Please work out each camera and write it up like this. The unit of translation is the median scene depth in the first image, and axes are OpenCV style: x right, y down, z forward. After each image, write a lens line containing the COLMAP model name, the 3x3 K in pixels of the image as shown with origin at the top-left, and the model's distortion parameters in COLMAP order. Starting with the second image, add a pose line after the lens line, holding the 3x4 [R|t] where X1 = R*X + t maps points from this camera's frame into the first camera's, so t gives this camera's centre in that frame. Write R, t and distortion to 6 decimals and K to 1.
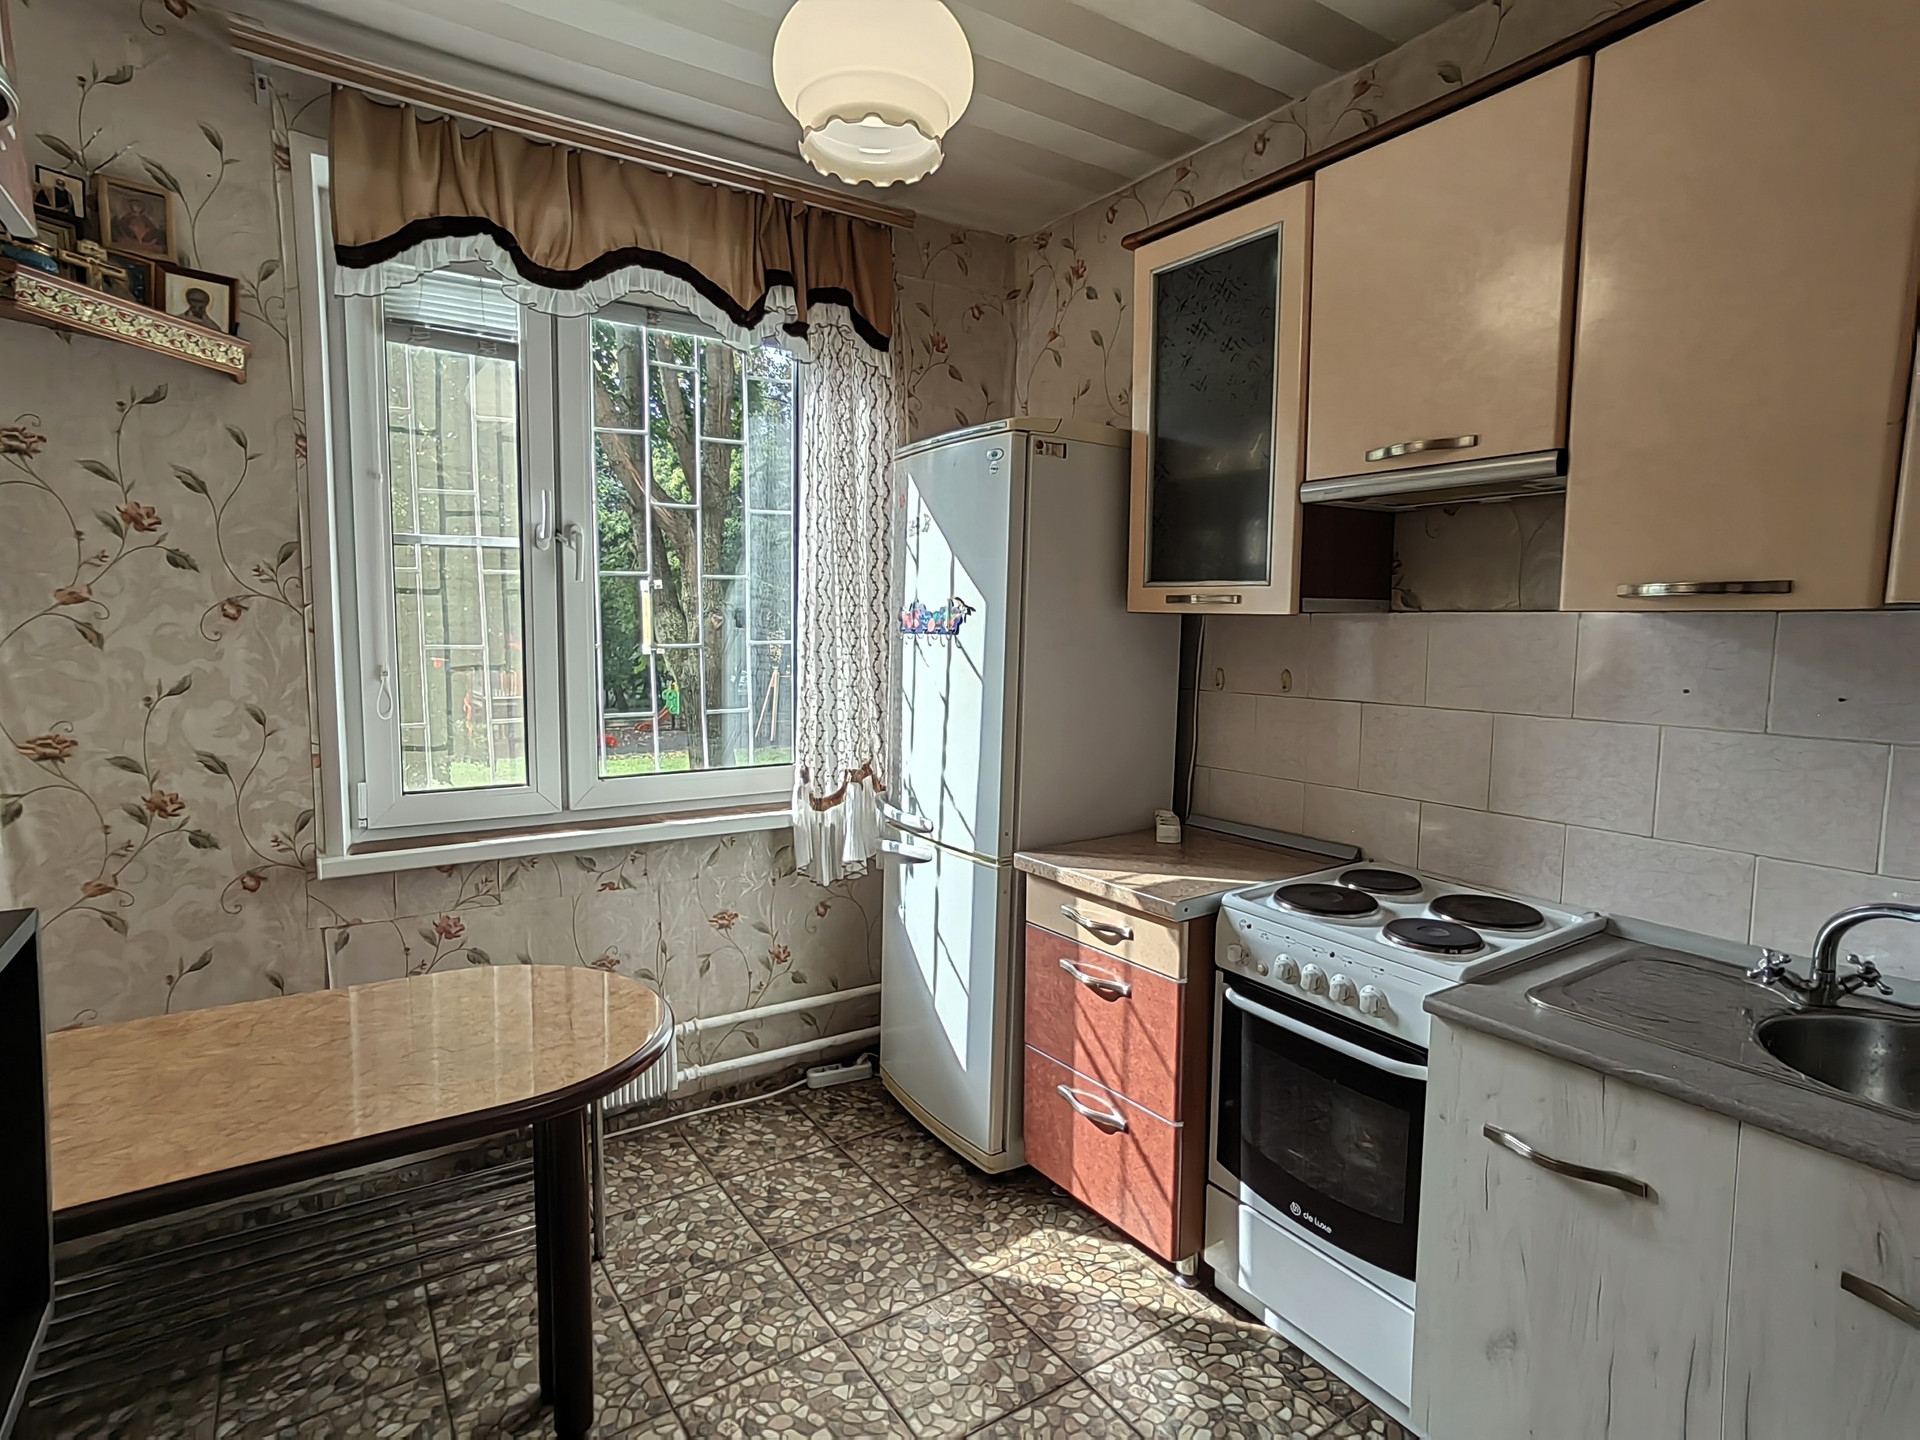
lens RADIAL K [[1024.9, 0, 960.0], [0, 1024.9, 720.0], [0, 0, 1]] dist [-0.041479, 0.043673]
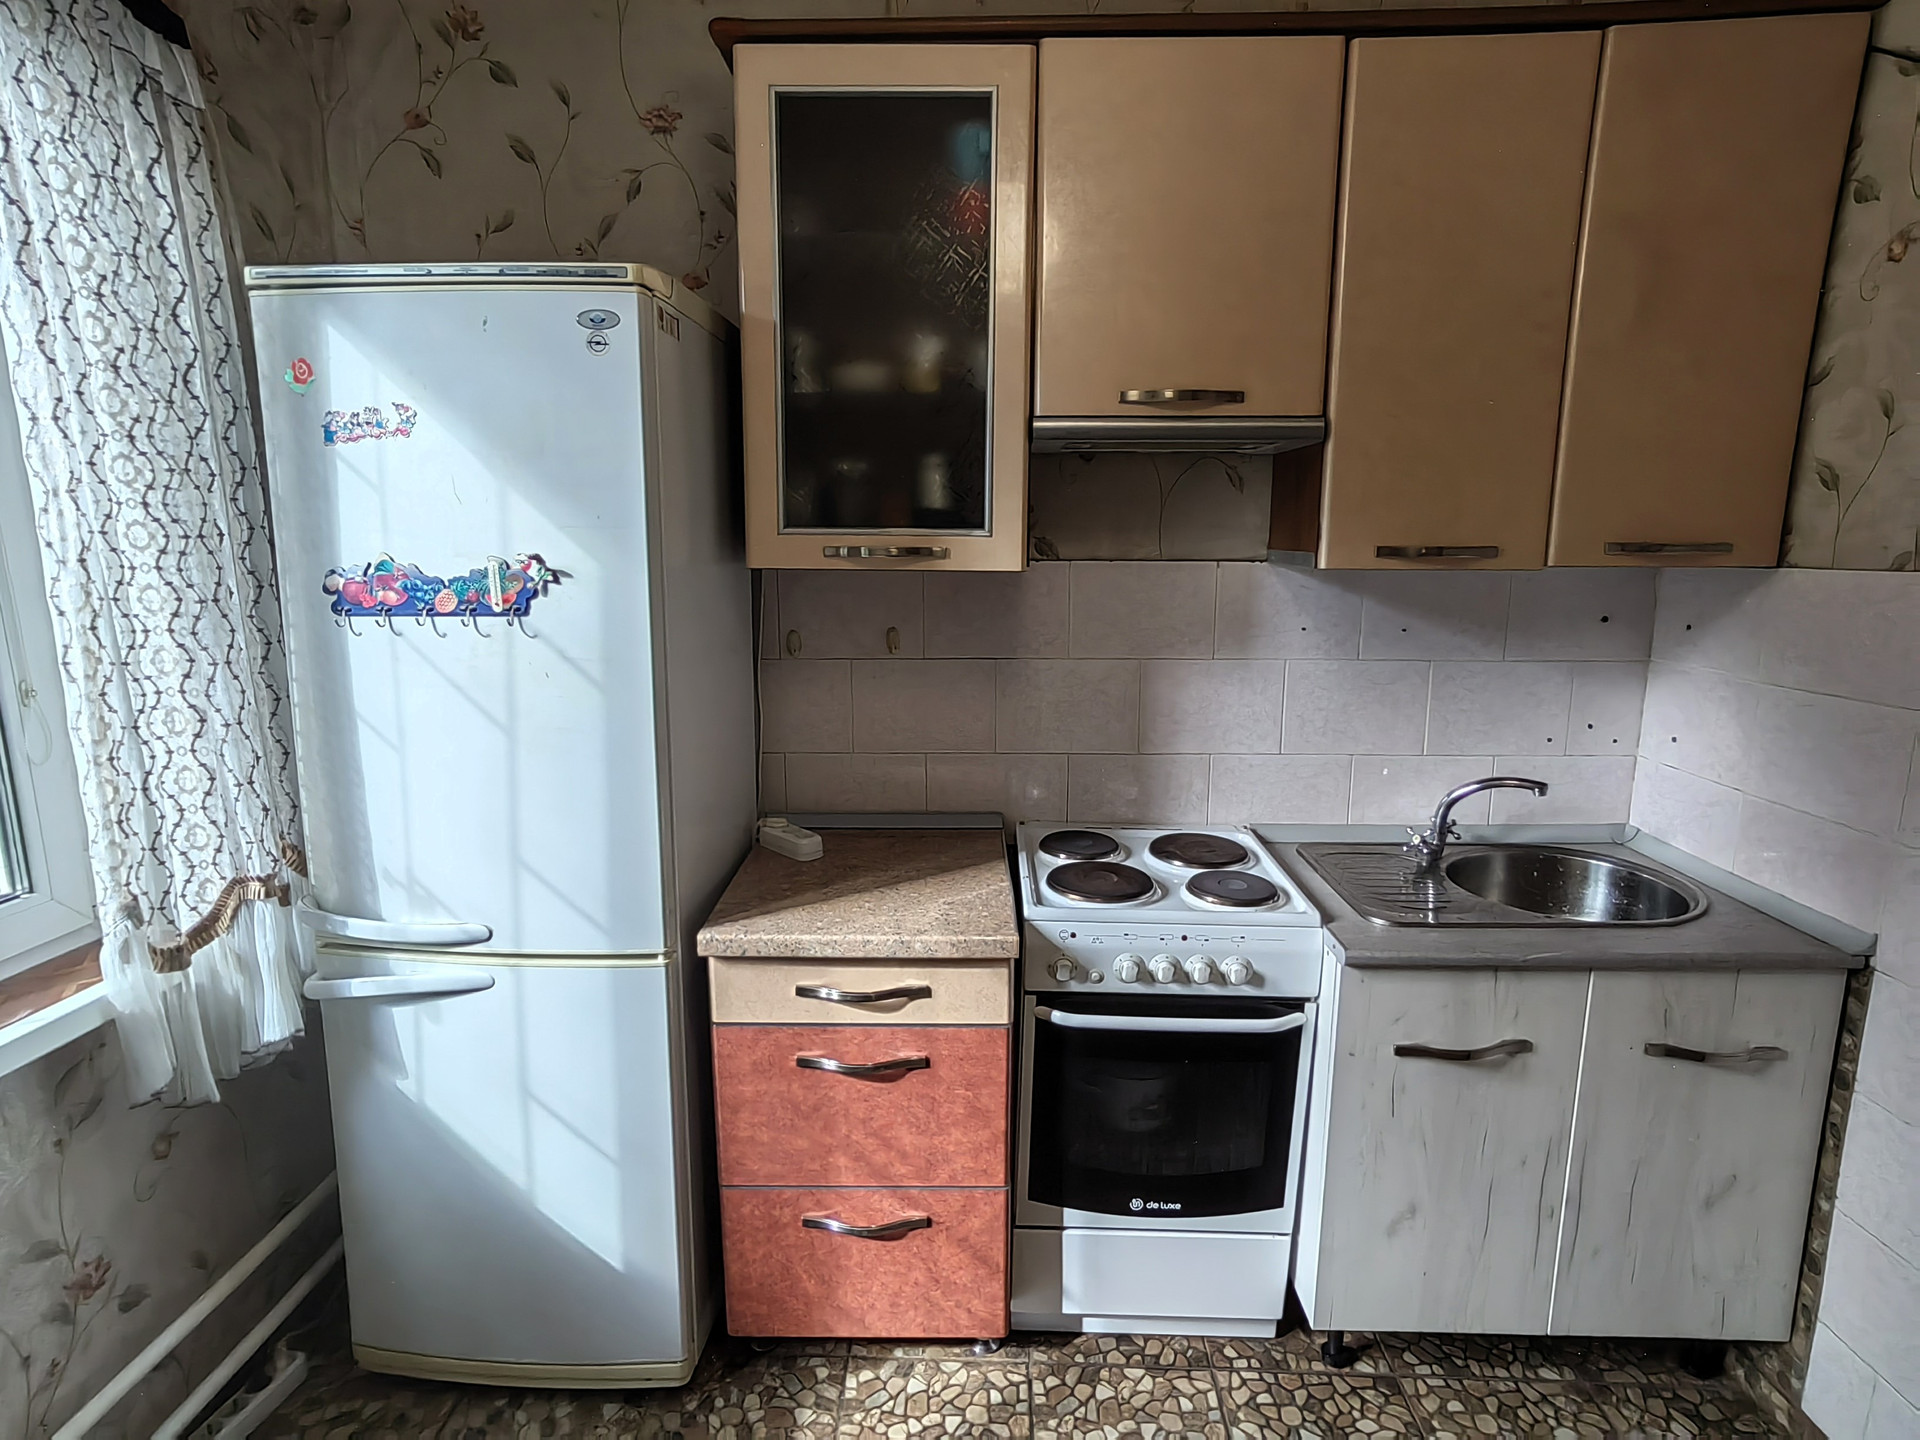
lens RADIAL K [[1024.9, 0, 960.0], [0, 1024.9, 720.0], [0, 0, 1]] dist [-0.041479, 0.043673]
pose [[0.576669, -0.156769, 0.801796, -0.411338], [0.083659, 0.987589, 0.132926, -0.096471], [-0.812684, -0.009577, 0.582627, 0.523946]]
